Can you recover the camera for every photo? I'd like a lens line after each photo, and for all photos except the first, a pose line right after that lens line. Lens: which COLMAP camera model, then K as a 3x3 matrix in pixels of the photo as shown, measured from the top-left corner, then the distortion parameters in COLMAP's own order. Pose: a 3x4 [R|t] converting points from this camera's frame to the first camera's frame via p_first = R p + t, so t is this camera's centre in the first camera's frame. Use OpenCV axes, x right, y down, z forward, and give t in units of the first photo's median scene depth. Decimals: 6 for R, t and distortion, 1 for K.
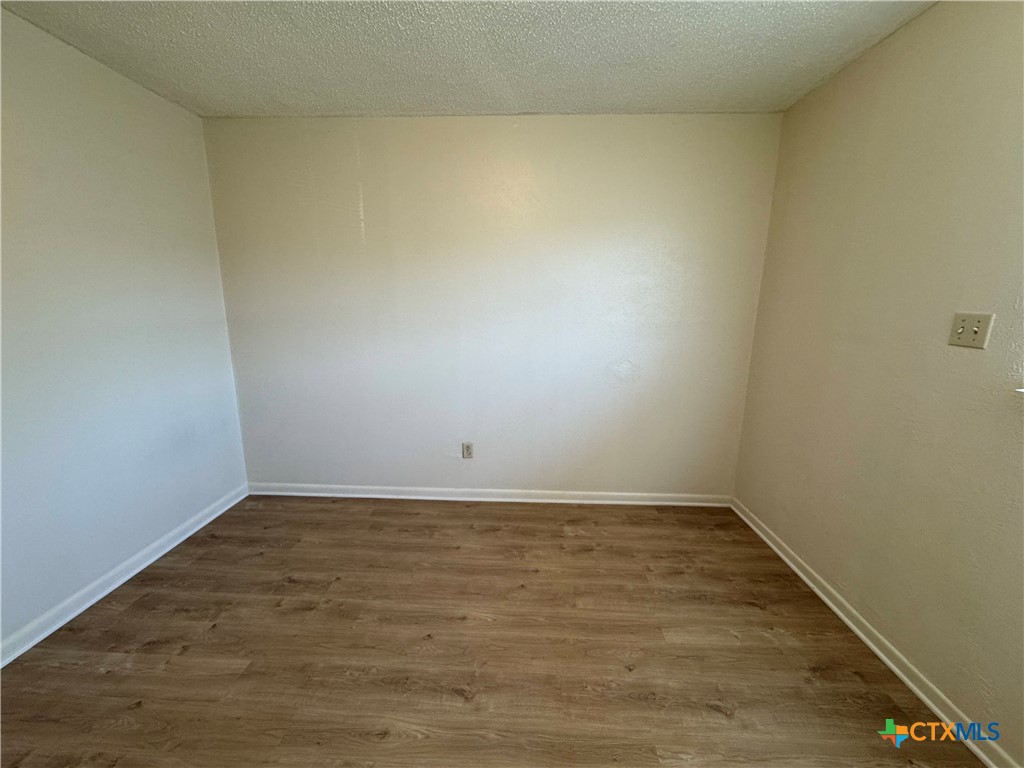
lens RADIAL K [[408.6, 0, 512.0], [0, 408.6, 384.0], [0, 0, 1]] dist [-0.004129, -0.000036]
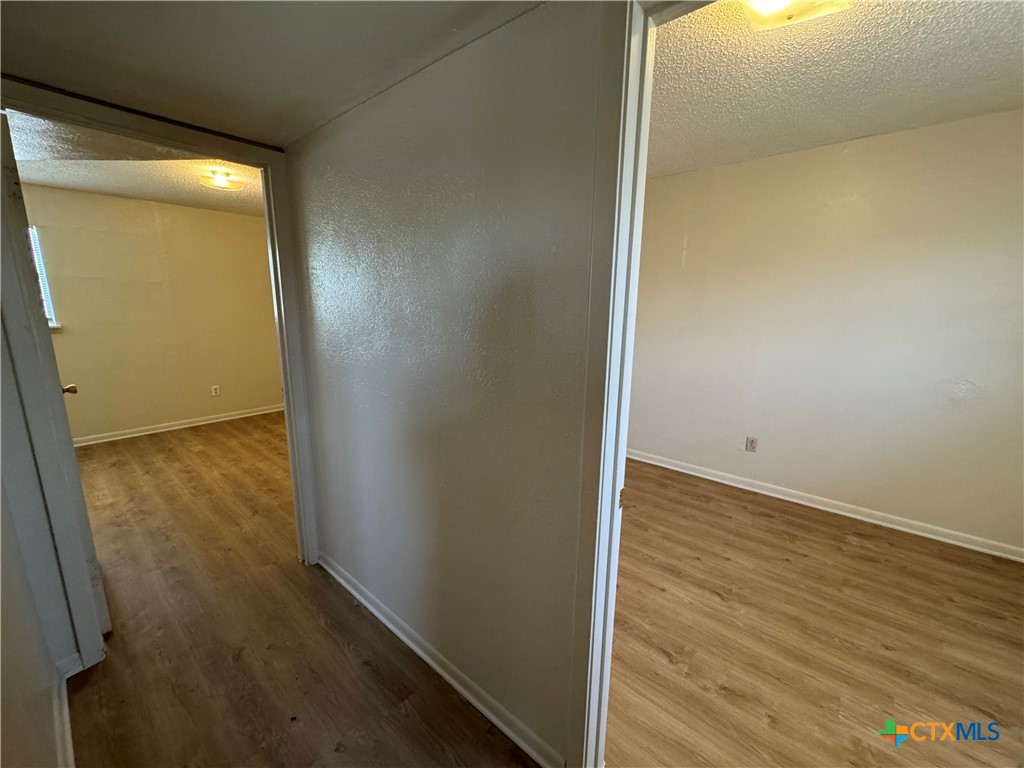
lens RADIAL K [[408.6, 0, 512.0], [0, 408.6, 384.0], [0, 0, 1]] dist [-0.004129, -0.000036]
pose [[0.779025, 0.120524, -0.615300, 0.066202], [-0.128008, 0.991254, 0.032094, 0.063324], [0.613786, 0.053761, 0.787640, -0.406150]]
